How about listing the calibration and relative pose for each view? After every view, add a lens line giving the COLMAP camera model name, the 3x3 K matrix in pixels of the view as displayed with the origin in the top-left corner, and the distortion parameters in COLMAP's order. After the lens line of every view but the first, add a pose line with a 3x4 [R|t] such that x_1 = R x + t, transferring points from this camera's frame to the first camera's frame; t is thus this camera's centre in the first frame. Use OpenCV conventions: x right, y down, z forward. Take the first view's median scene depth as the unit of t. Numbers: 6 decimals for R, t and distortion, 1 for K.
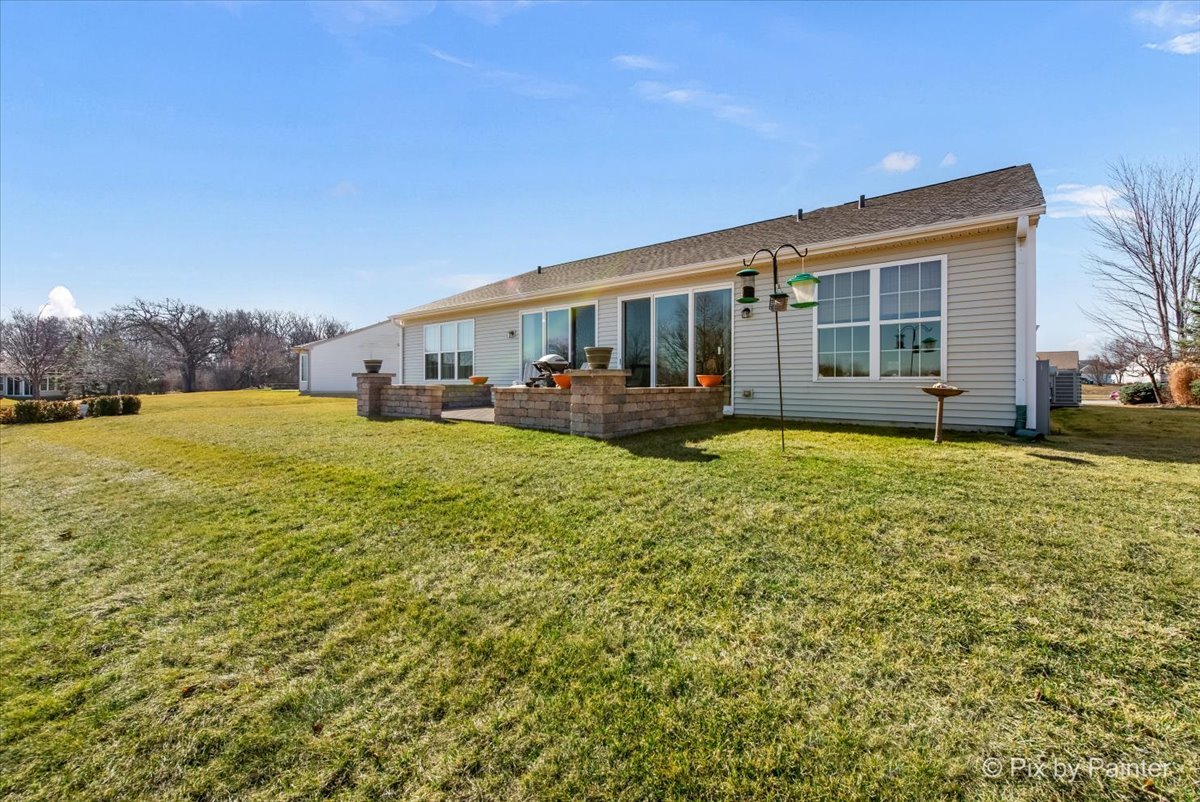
lens RADIAL K [[515.0, 0, 603.4], [0, 515.0, 395.4], [0, 0, 1]] dist [0.011972, -0.000620]
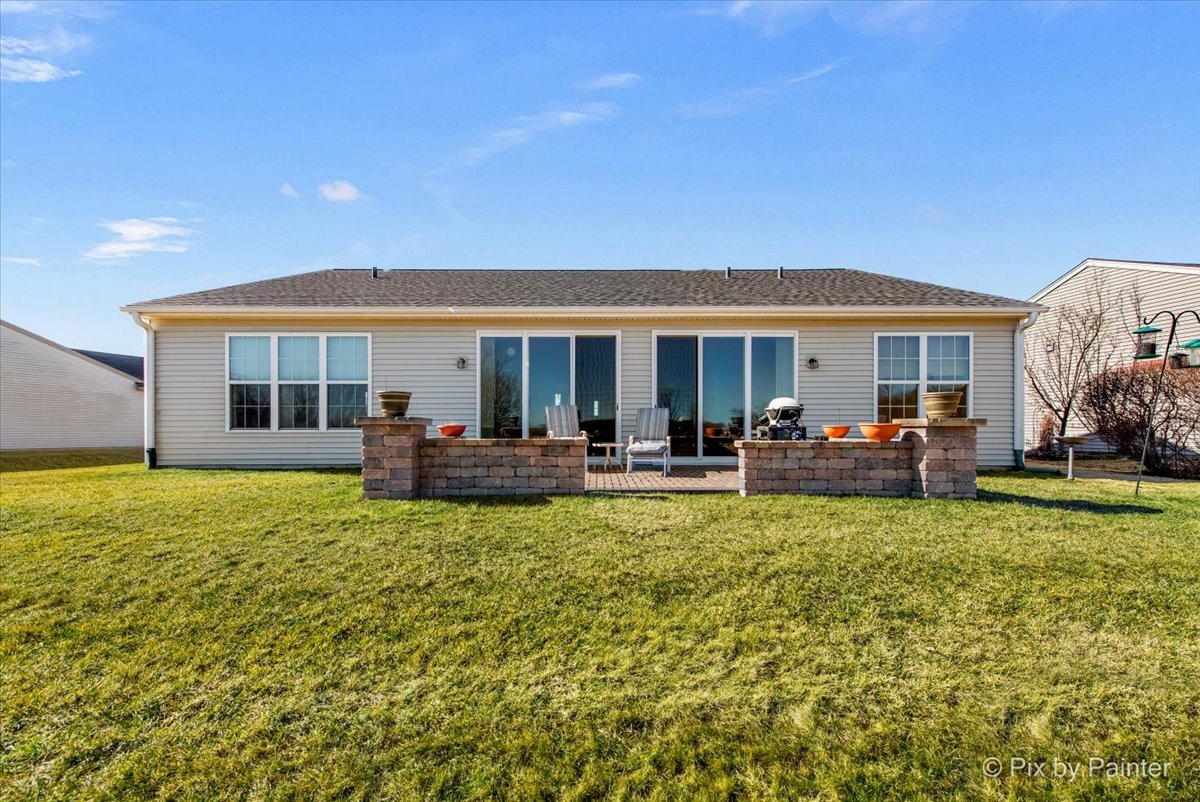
lens RADIAL K [[525.3, 0, 605.8], [0, 525.3, 429.6], [0, 0, 1]] dist [-0.000722, -0.000168]
pose [[0.761788, 0.002896, 0.647819, -0.768094], [0.018067, 0.999506, -0.025714, -0.015062], [-0.647574, 0.031293, 0.761360, 0.548800]]
